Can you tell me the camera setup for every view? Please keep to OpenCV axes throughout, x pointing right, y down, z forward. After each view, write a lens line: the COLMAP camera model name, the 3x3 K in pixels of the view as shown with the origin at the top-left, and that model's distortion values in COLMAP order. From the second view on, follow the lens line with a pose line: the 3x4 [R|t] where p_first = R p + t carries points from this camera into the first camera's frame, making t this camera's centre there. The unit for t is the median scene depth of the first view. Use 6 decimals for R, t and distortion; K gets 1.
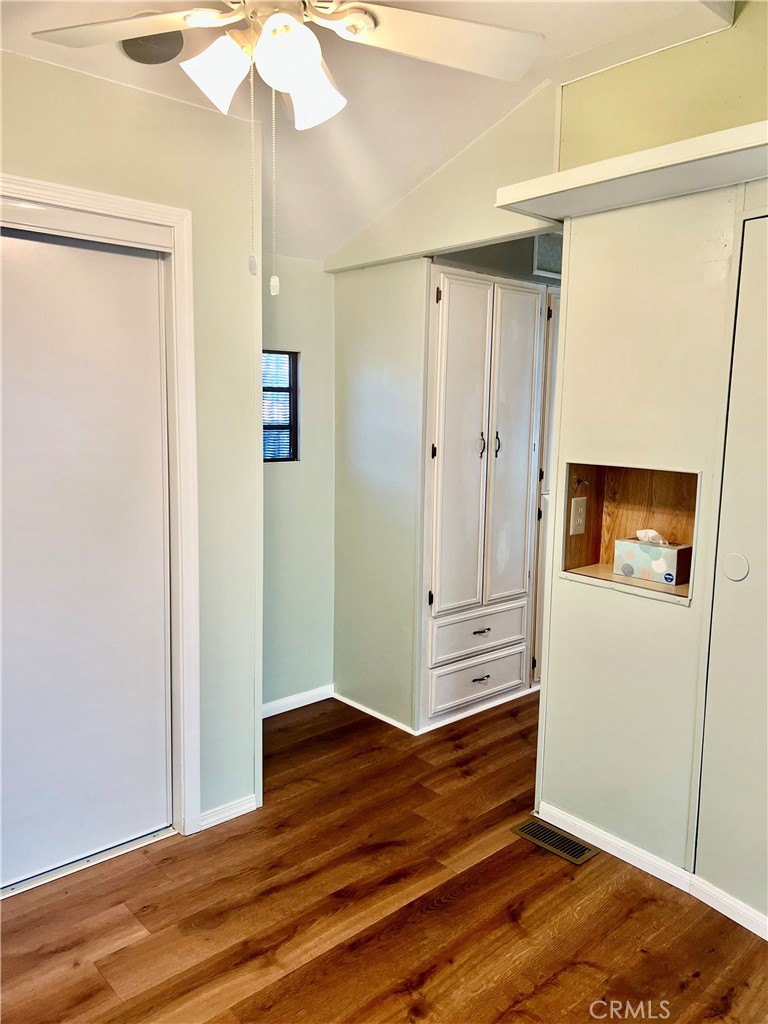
lens RADIAL K [[765.2, 0, 384.0], [0, 765.2, 512.0], [0, 0, 1]] dist [0.069419, -0.079013]
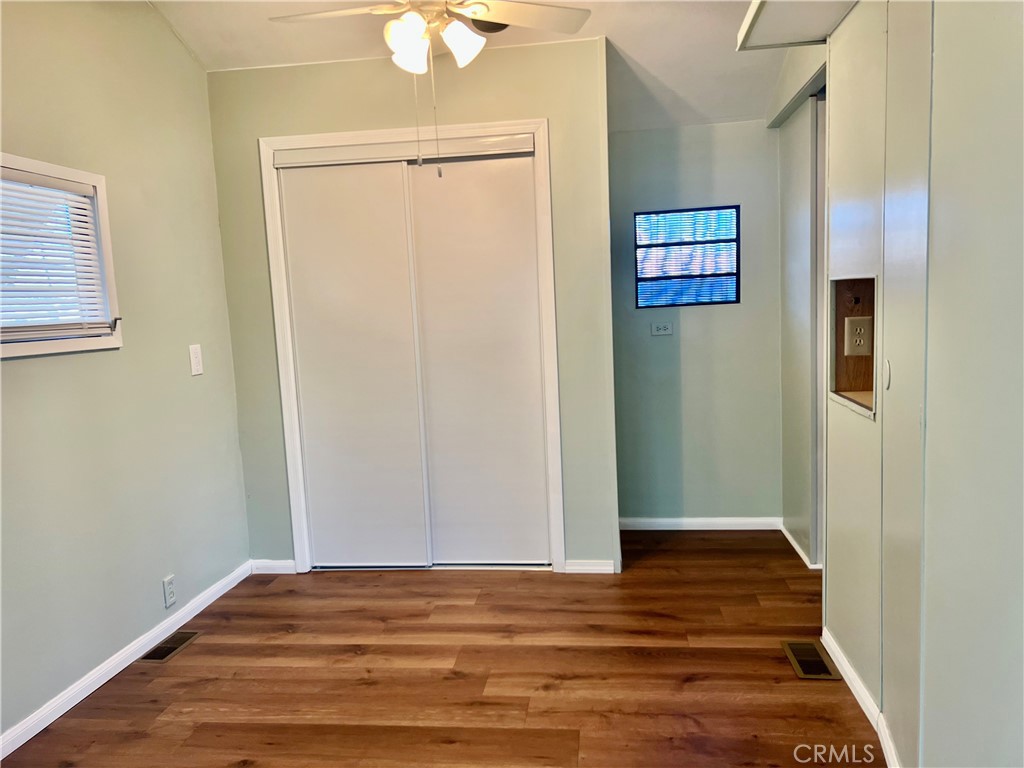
lens RADIAL K [[765.2, 0, 516.0], [0, 765.2, 383.1], [0, 0, 1]] dist [0.069419, -0.079013]
pose [[0.659917, 0.035629, -0.750494, 0.782019], [-0.048548, 0.998810, 0.004729, 0.089584], [0.749769, 0.033315, 0.660861, 0.046783]]
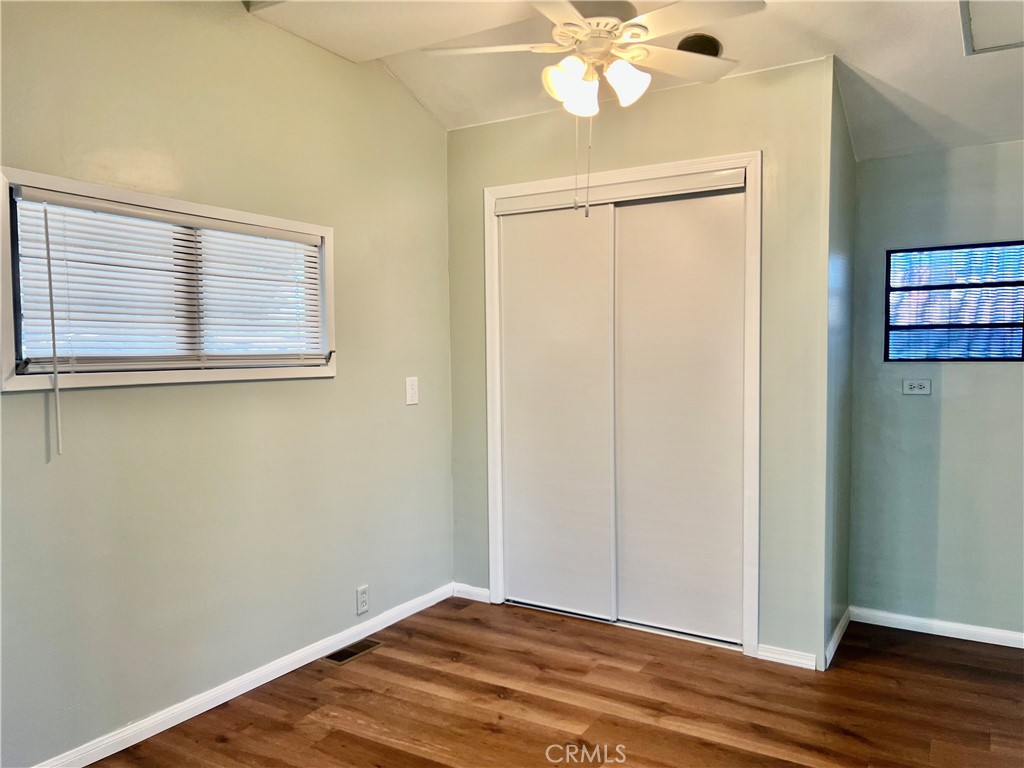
lens RADIAL K [[765.2, 0, 516.0], [0, 765.2, 383.1], [0, 0, 1]] dist [0.069419, -0.079013]
pose [[0.298698, 0.027095, -0.953963, 0.863424], [-0.119126, 0.992837, -0.009101, 0.055404], [0.946884, 0.116360, 0.299786, 0.277137]]
